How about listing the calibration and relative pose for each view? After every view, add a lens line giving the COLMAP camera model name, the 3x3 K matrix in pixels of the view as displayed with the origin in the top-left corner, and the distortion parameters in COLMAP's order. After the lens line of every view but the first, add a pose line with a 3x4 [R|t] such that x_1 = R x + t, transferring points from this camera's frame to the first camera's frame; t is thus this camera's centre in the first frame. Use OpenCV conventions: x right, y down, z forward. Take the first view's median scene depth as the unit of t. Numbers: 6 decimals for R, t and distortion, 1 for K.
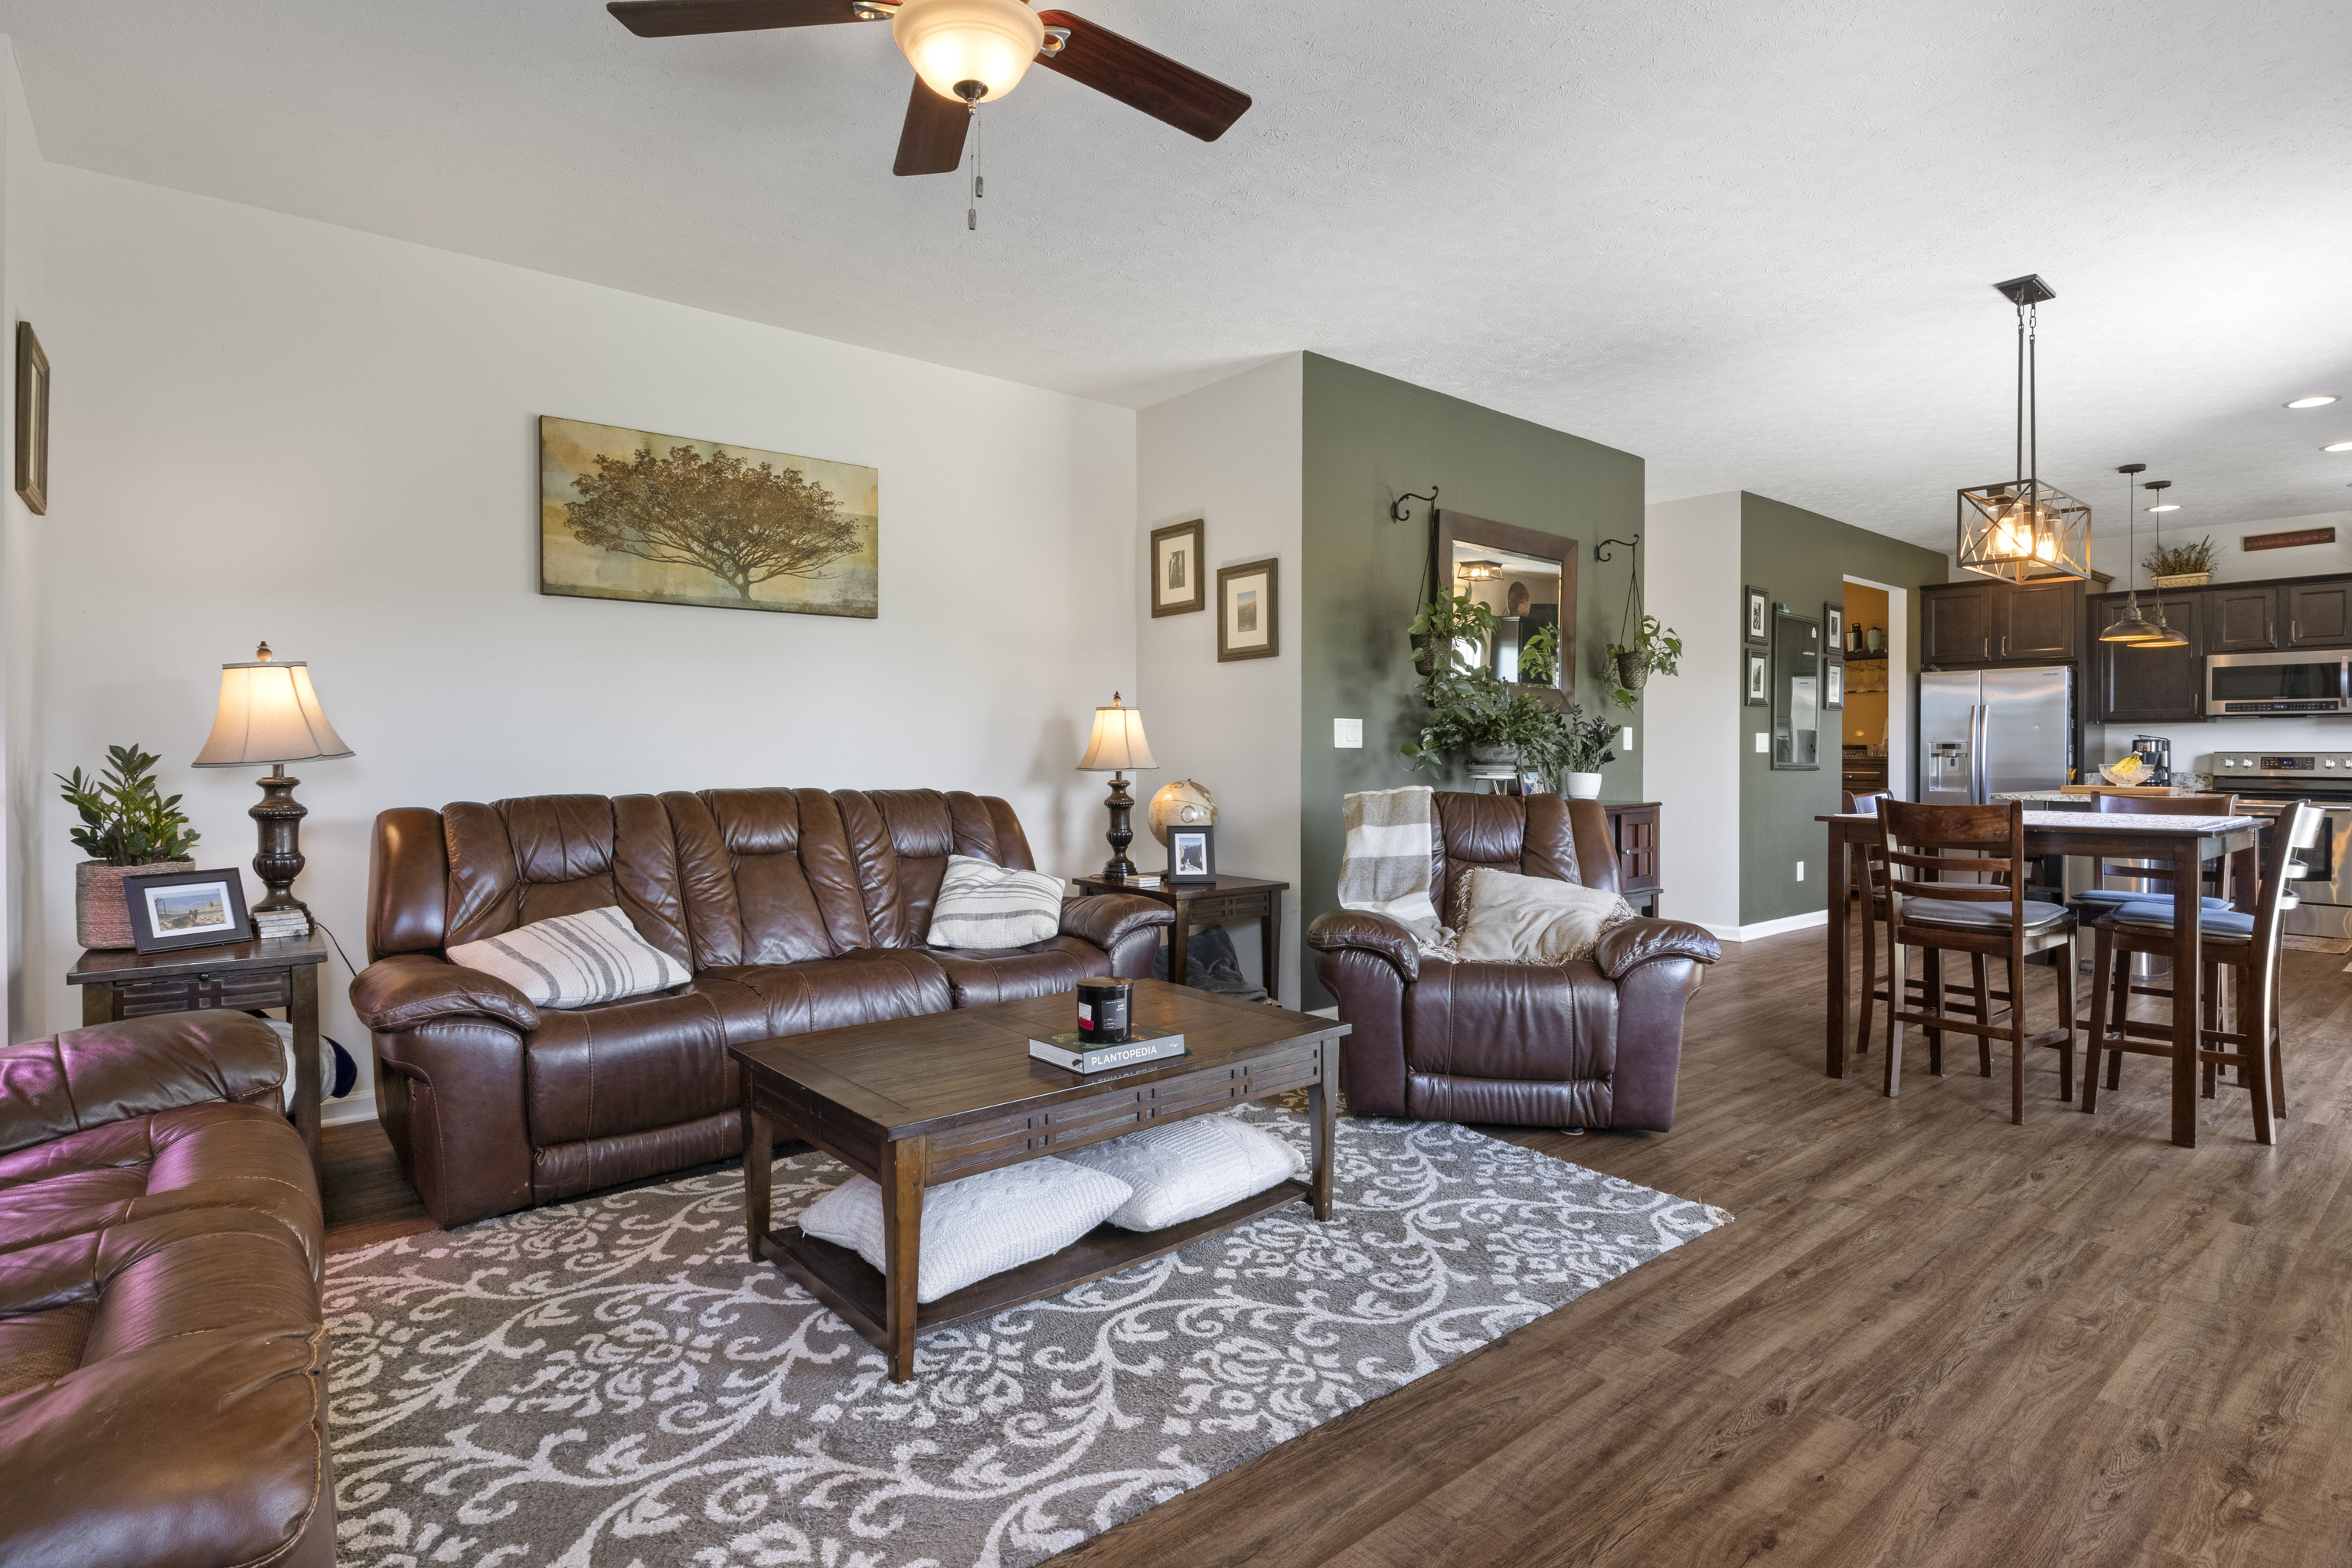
lens RADIAL K [[1177.7, 0, 1176.0], [0, 1177.7, 784.0], [0, 0, 1]] dist [-0.009647, 0.000576]
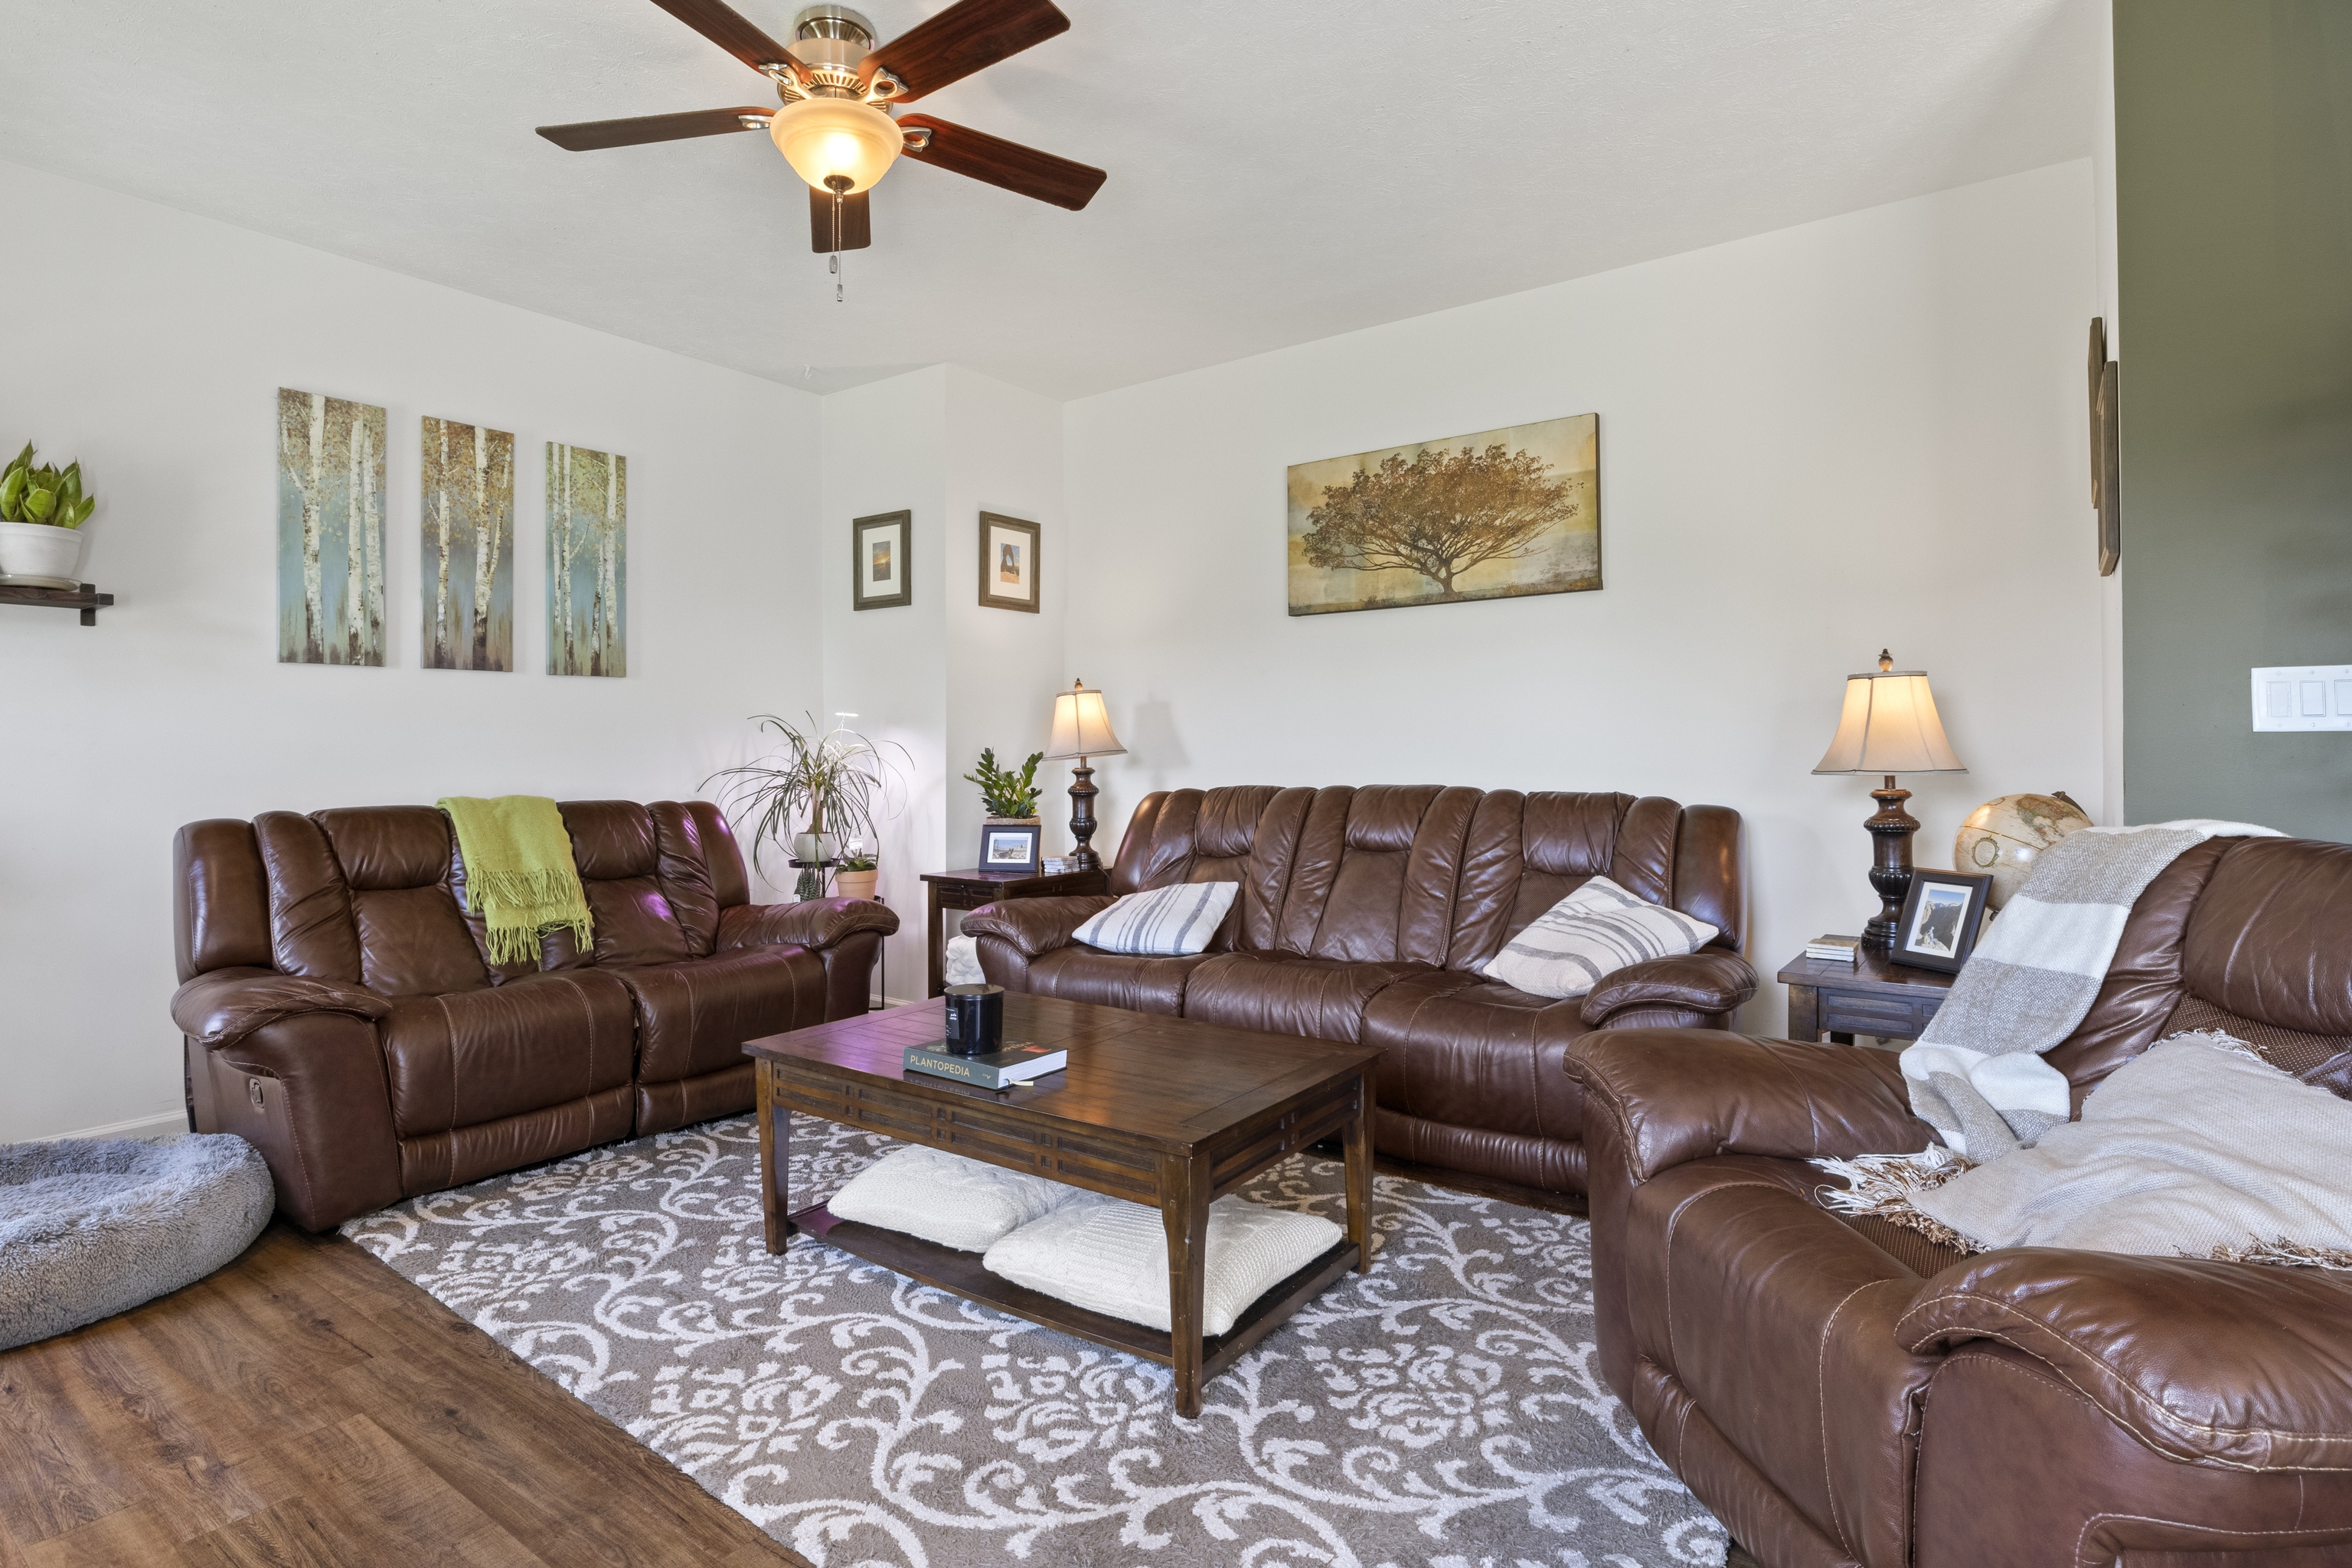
lens RADIAL K [[1187.0, 0, 1173.5], [0, 1187.0, 756.1], [0, 0, 1]] dist [-0.008879, 0.001018]
pose [[0.238690, 0.003097, -0.971091, 0.593668], [-0.018775, 0.999823, -0.001426, -0.016124], [0.970914, 0.018573, 0.238706, 0.596951]]
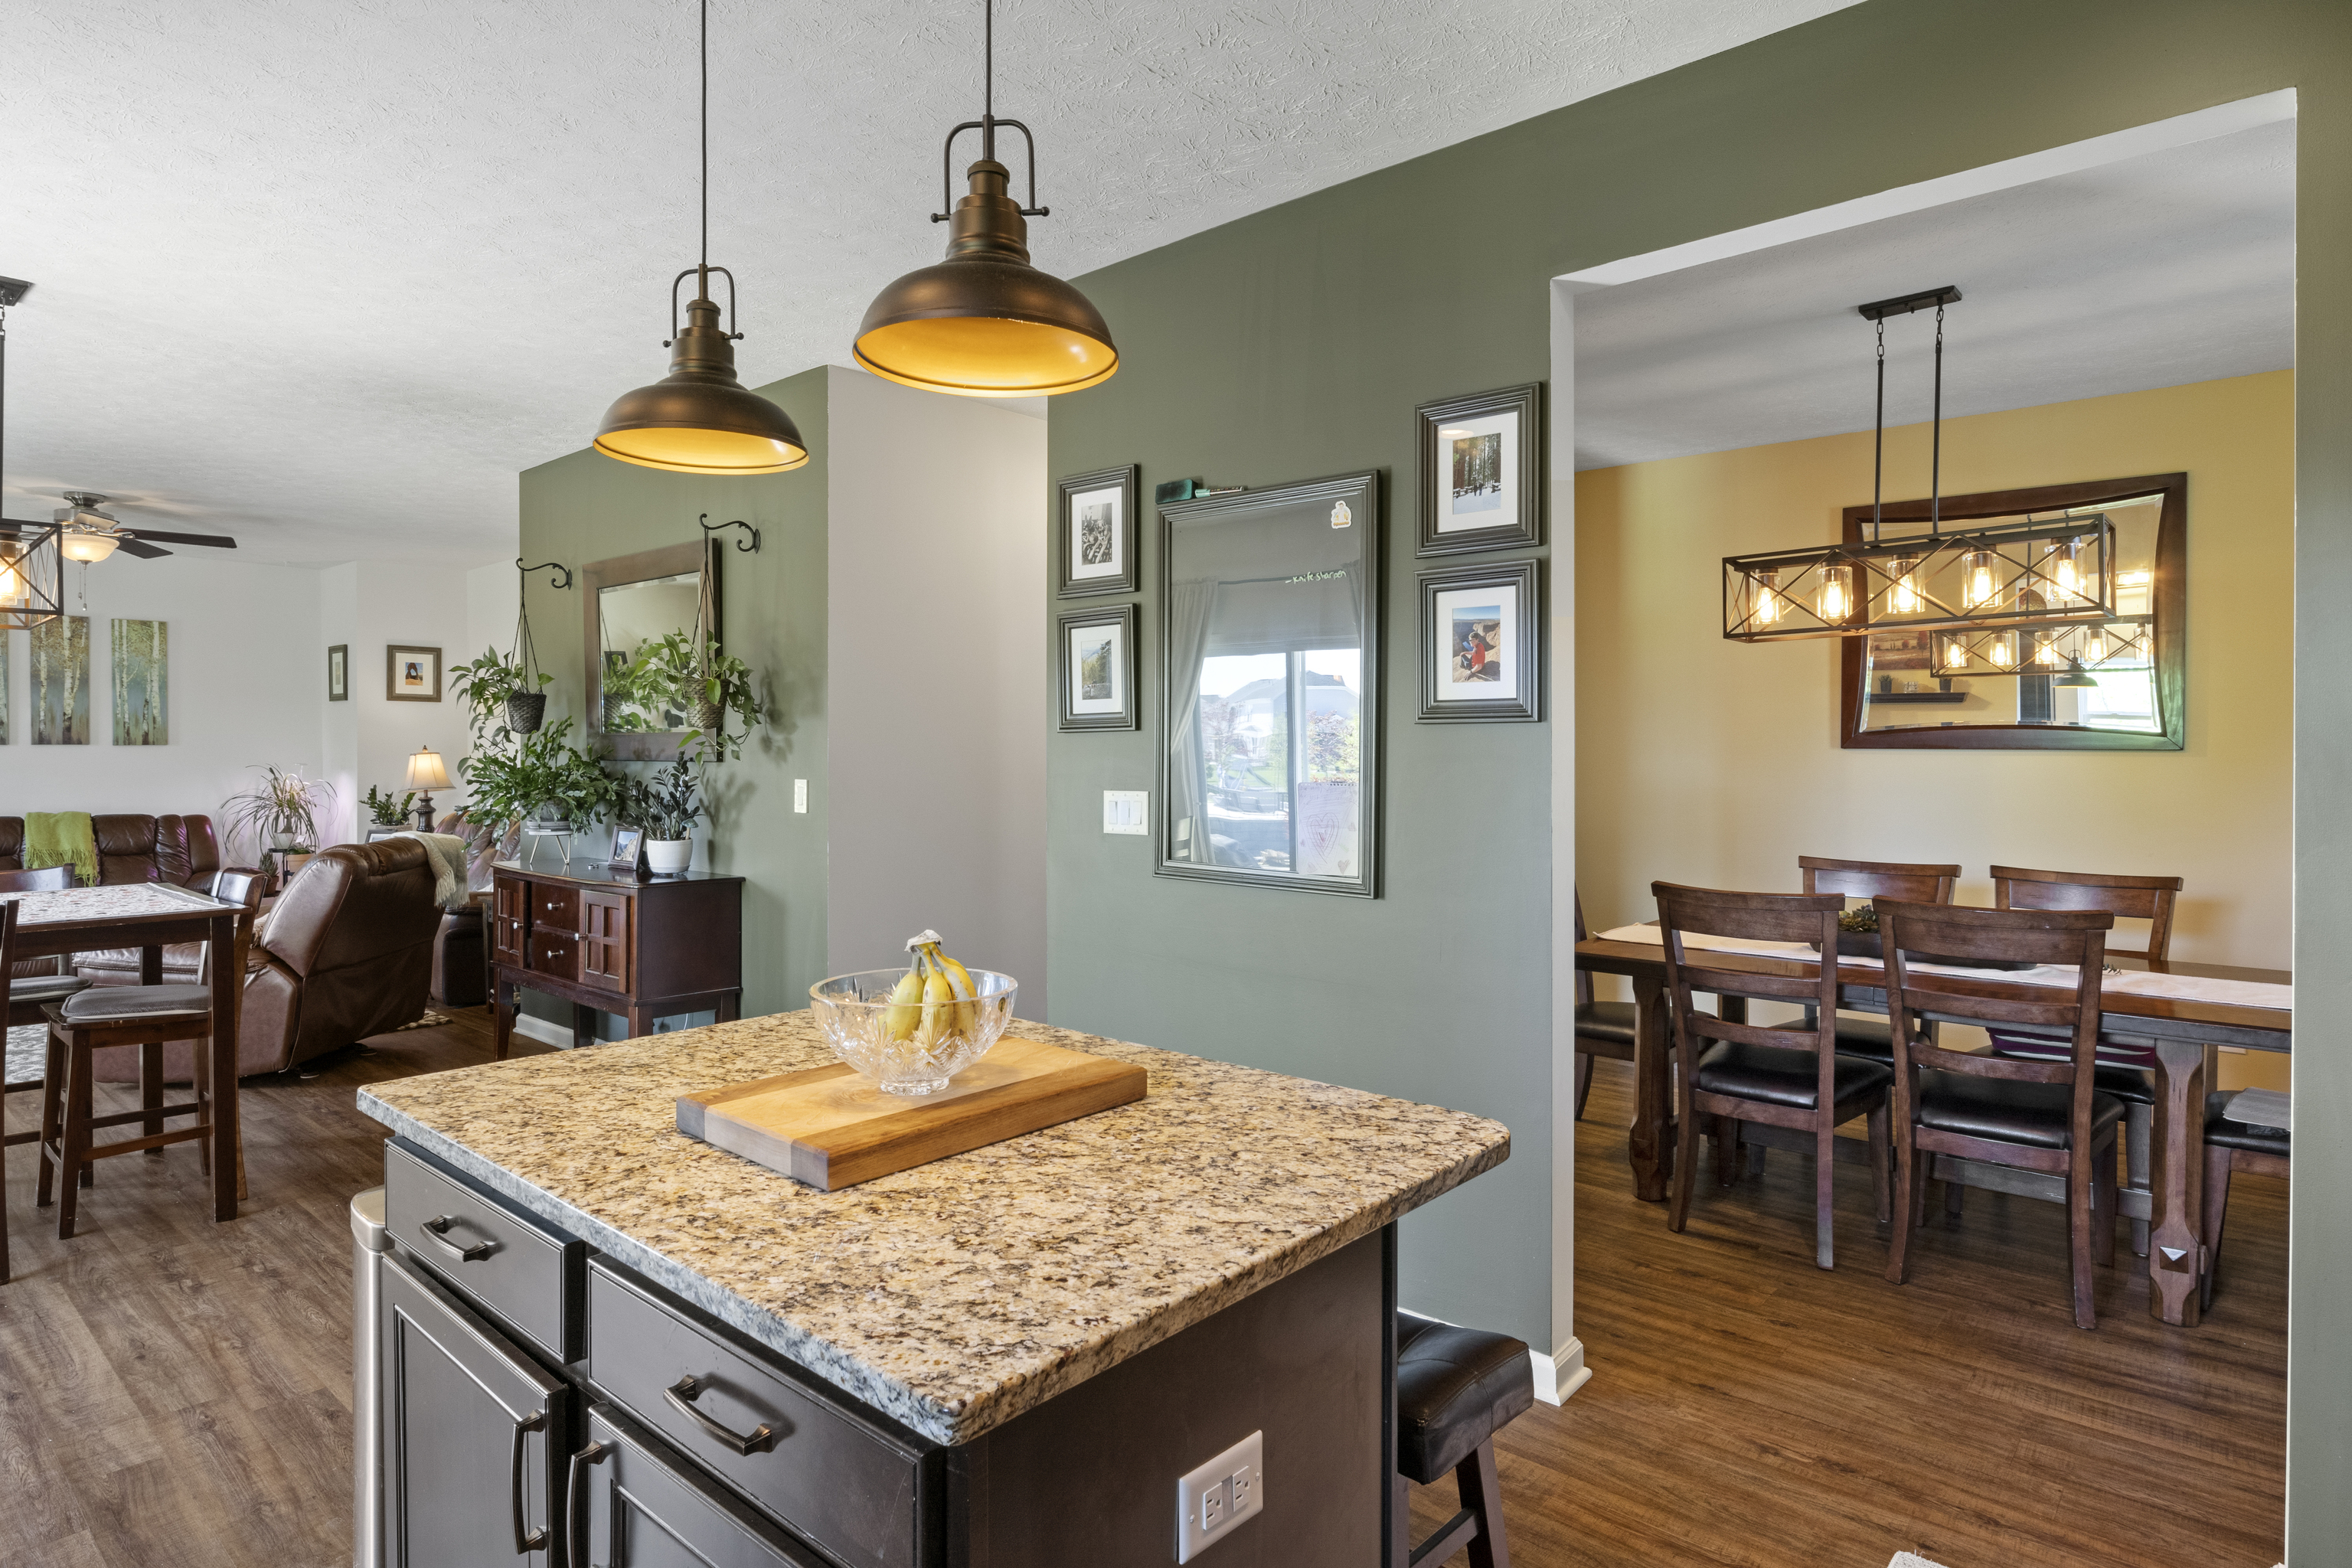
lens RADIAL K [[1309.7, 0, 1177.3], [0, 1309.7, 755.8], [0, 0, 1]] dist [-0.000902, 0.000475]
pose [[0.138396, 0.005189, -0.990363, 1.164571], [-0.028563, 0.999591, 0.001246, -0.062631], [0.989965, 0.028115, 0.138487, 1.134914]]
